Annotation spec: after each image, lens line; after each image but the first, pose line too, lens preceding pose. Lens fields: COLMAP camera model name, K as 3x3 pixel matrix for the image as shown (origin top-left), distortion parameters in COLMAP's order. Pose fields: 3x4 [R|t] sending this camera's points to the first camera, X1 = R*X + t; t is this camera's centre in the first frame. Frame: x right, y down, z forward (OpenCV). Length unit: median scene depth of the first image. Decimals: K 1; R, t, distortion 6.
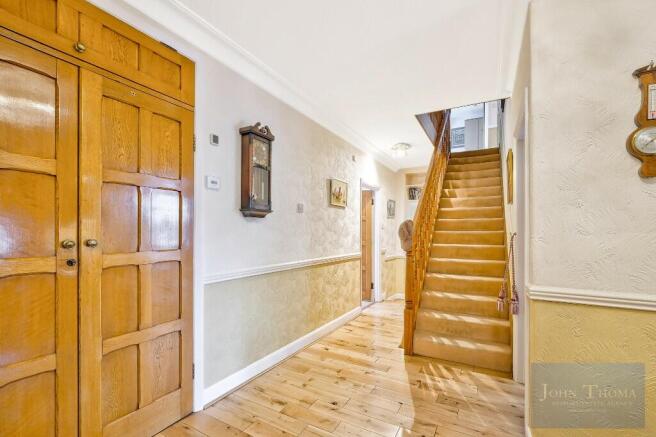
lens RADIAL K [[287.3, 0, 327.9], [0, 287.3, 230.4], [0, 0, 1]] dist [0.000826, -0.000009]
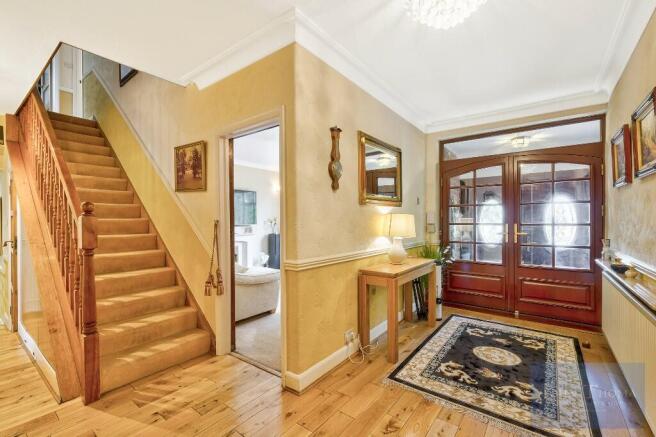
lens RADIAL K [[287.3, 0, 327.7], [0, 287.3, 223.1], [0, 0, 1]] dist [0.000826, -0.000009]
pose [[0.143668, -0.003736, 0.989619, -0.319119], [-0.011340, 0.999921, 0.005421, 0.006159], [-0.989561, -0.012001, 0.143614, 0.378561]]
